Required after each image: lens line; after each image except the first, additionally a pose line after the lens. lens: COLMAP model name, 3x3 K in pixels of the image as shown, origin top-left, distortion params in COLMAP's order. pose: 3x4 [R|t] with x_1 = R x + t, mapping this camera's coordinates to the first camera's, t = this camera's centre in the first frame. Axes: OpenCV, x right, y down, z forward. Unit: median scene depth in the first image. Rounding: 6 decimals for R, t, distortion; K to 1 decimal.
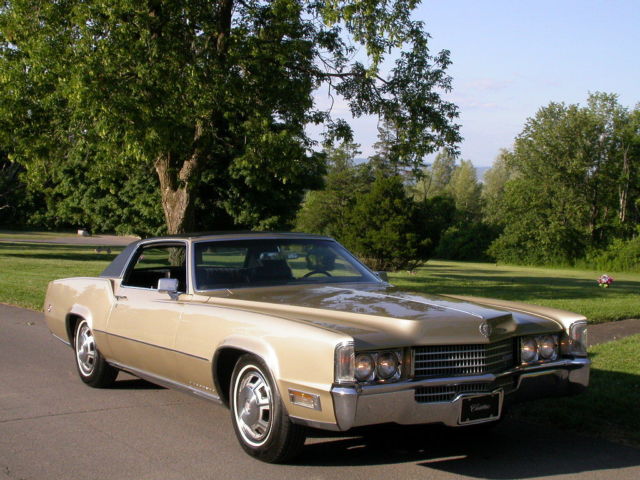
lens RADIAL K [[961.5, 0, 320.8], [0, 961.5, 237.3], [0, 0, 1]] dist [-0.139137, 0.000000]
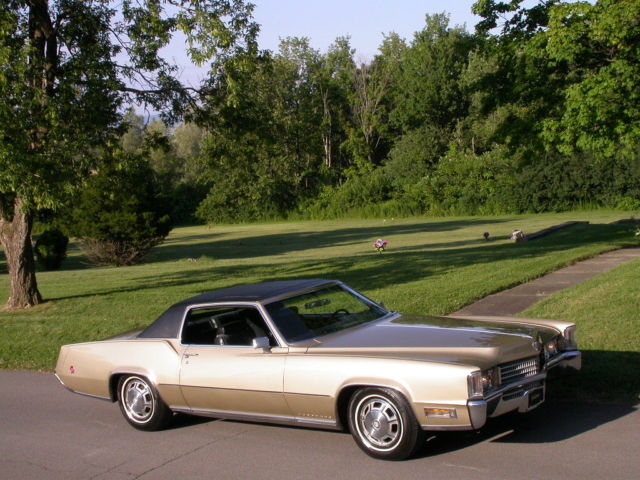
lens RADIAL K [[1043.4, 0, 319.5], [0, 1043.4, 242.1], [0, 0, 1]] dist [-0.106745, 0.000000]
pose [[0.940891, -0.128452, 0.313408, -0.197294], [0.112898, 0.991320, 0.067365, -0.065776], [-0.319340, -0.028000, 0.947226, -0.133868]]
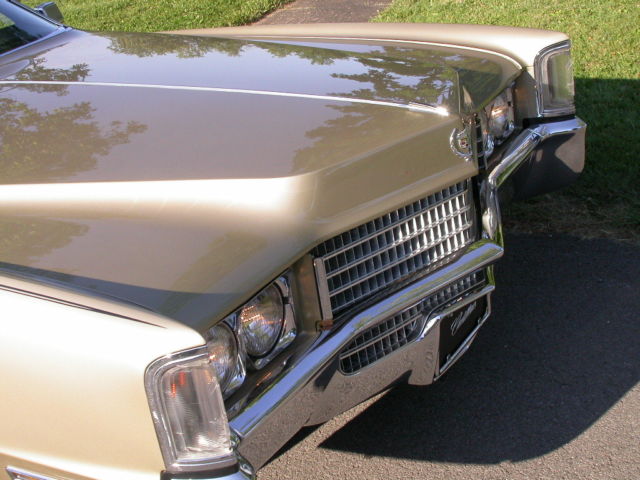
lens RADIAL K [[961.5, 0, 320.2], [0, 961.5, 239.0], [0, 0, 1]] dist [-0.139137, 0.000000]
pose [[0.889462, -0.310805, 0.335050, -0.006260], [0.177229, 0.910346, 0.373979, -0.006967], [-0.421246, -0.273259, 0.864801, 0.209157]]
